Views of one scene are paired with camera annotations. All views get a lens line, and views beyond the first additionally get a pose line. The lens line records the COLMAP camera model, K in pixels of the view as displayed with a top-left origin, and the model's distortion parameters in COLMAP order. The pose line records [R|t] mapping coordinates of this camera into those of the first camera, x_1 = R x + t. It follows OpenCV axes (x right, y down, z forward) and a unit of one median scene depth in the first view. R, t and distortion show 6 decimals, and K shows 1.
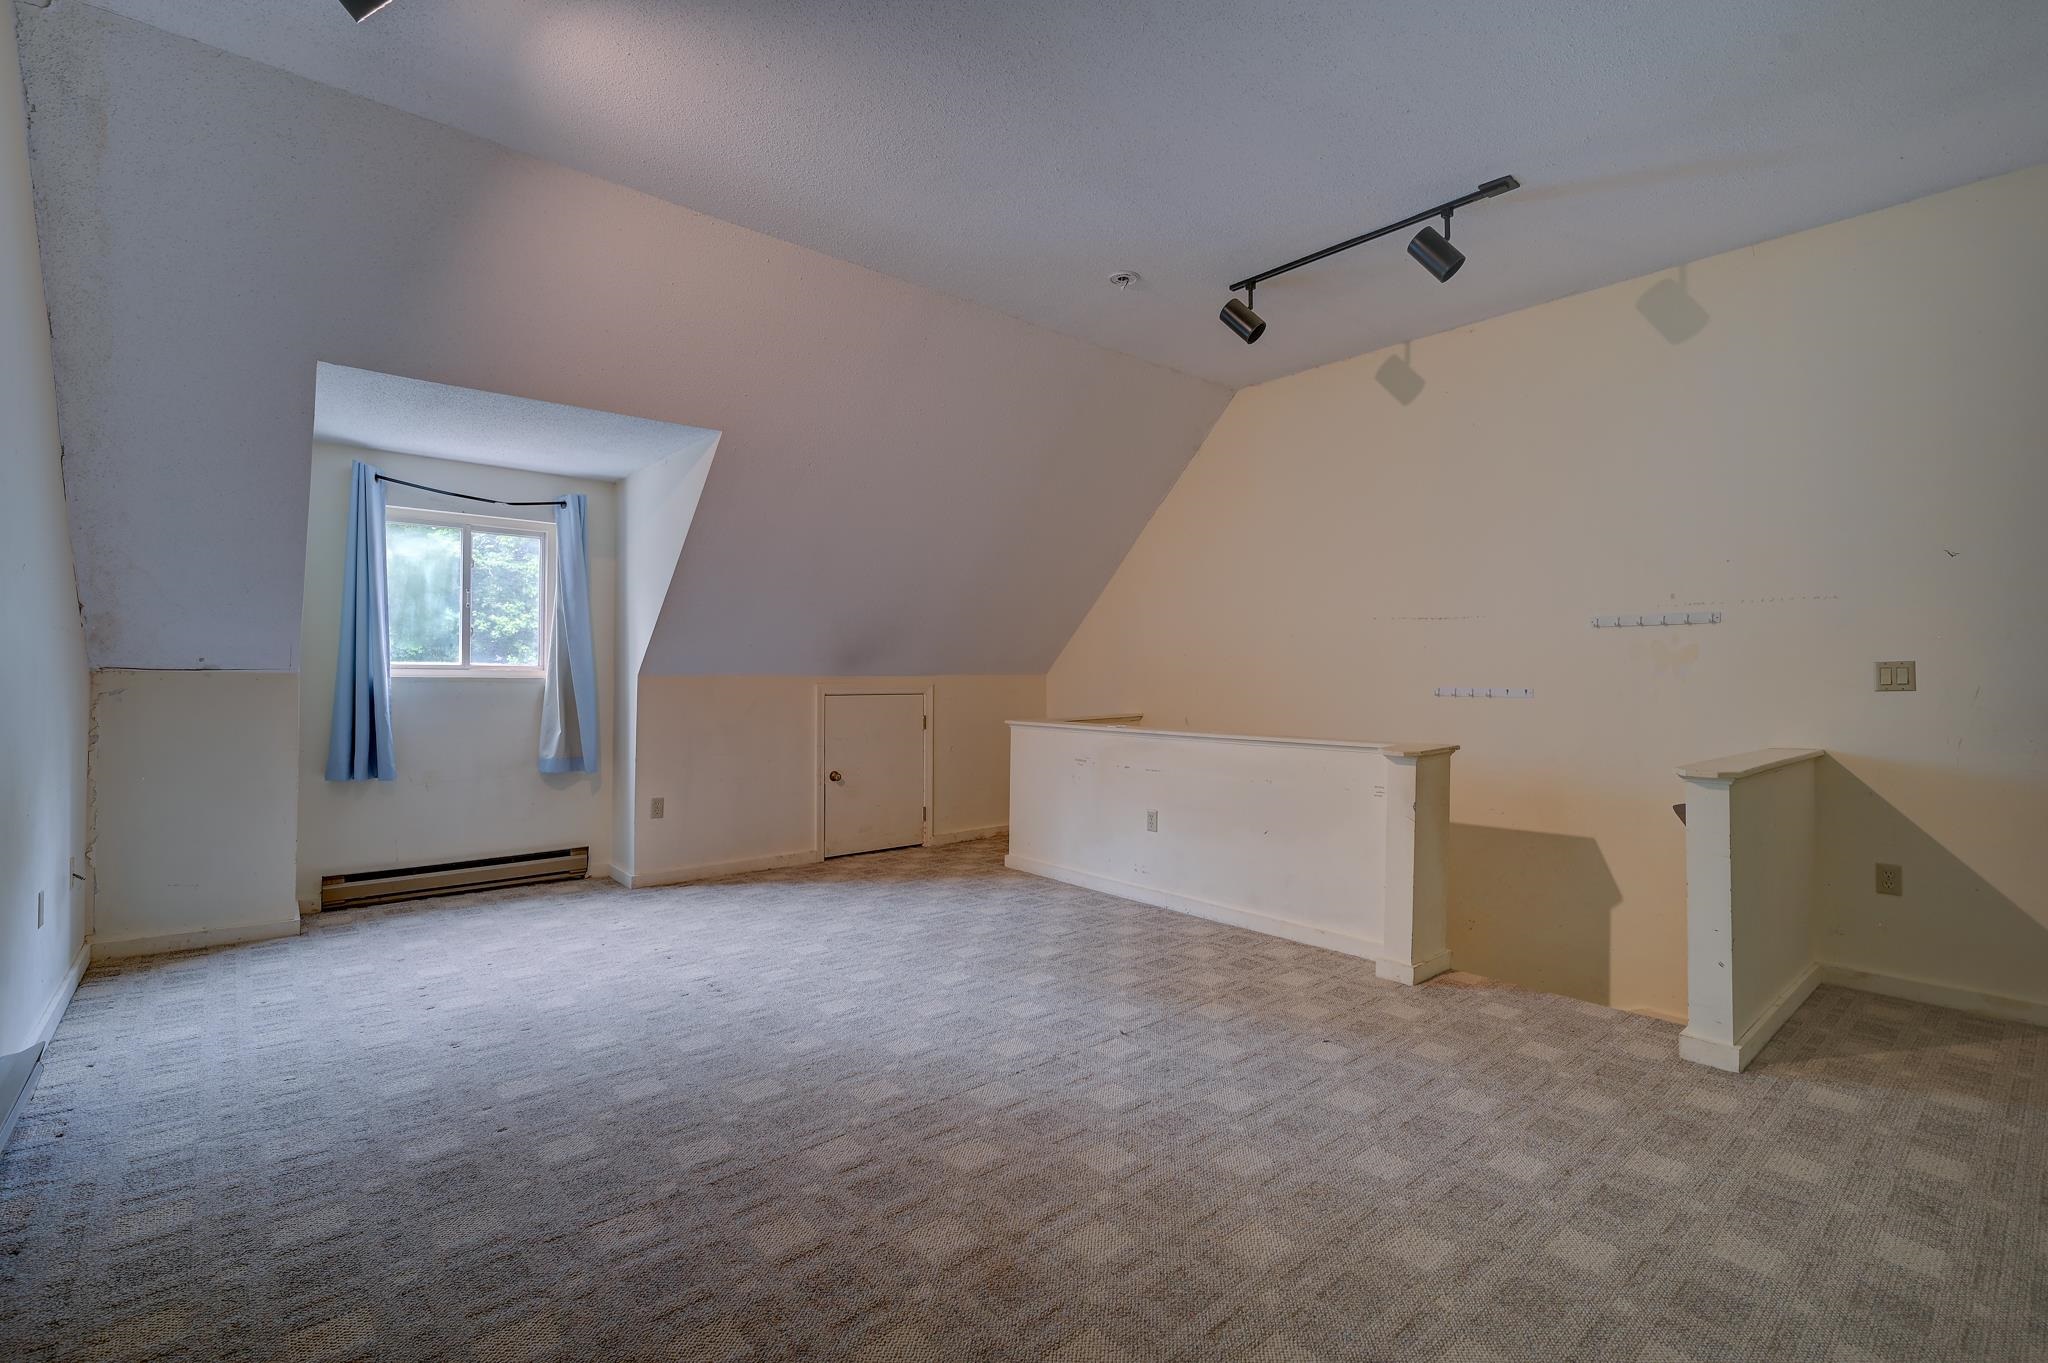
lens RADIAL K [[897.2, 0, 1035.3], [0, 897.2, 676.5], [0, 0, 1]] dist [-0.002352, 0.000953]
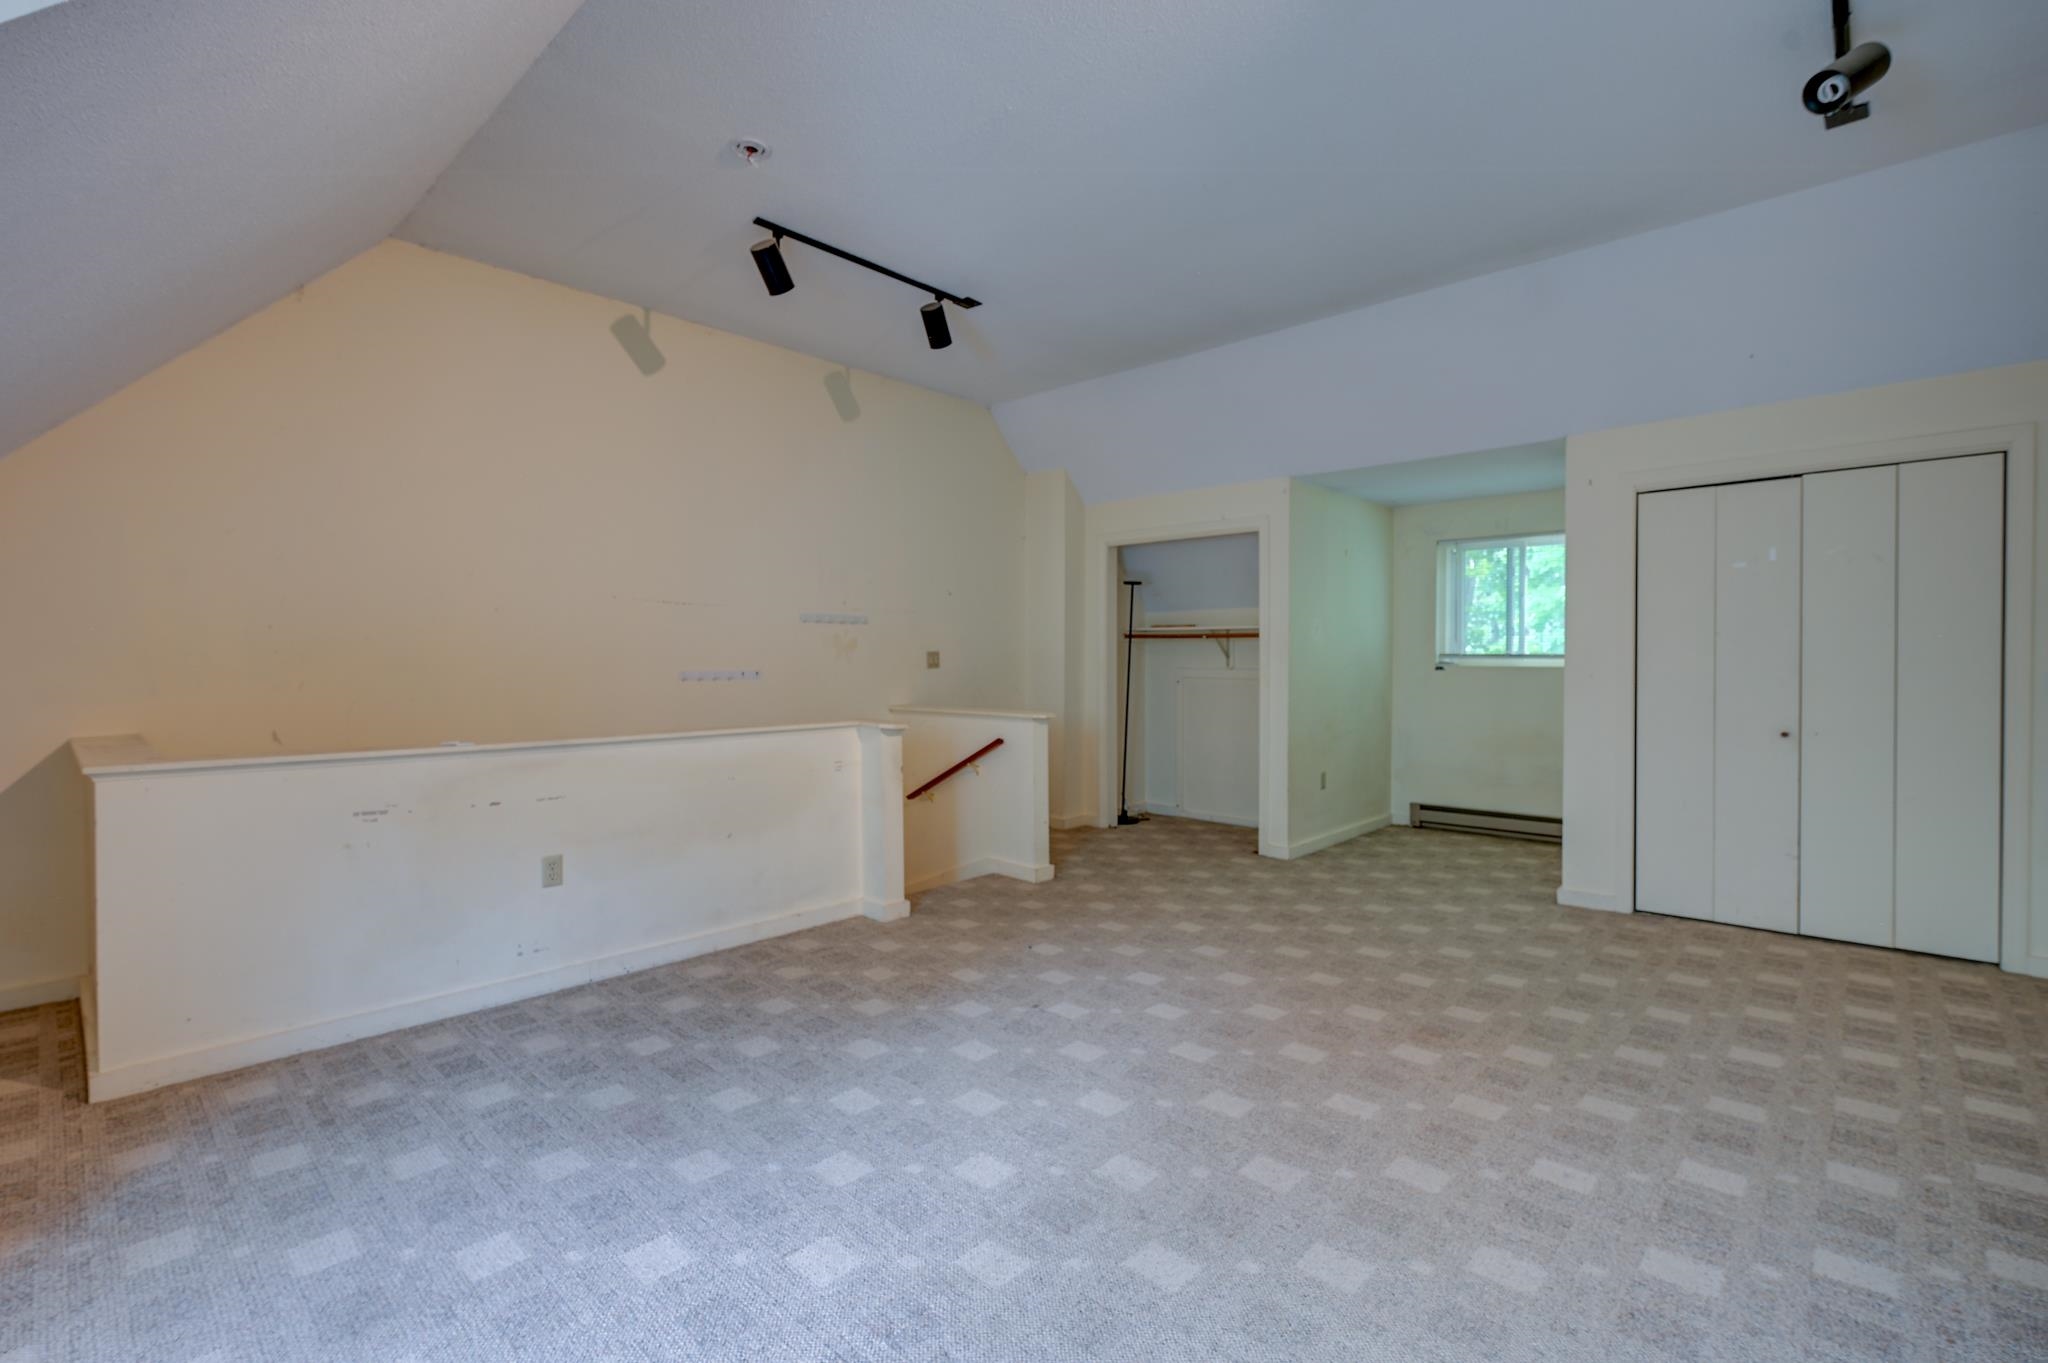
lens RADIAL K [[897.2, 0, 1036.4], [0, 897.2, 673.3], [0, 0, 1]] dist [-0.002352, 0.000953]
pose [[-0.083279, -0.016963, 0.996382, -0.708051], [0.001565, 0.999852, 0.017153, -0.003379], [-0.996525, 0.002988, -0.083240, 0.825943]]
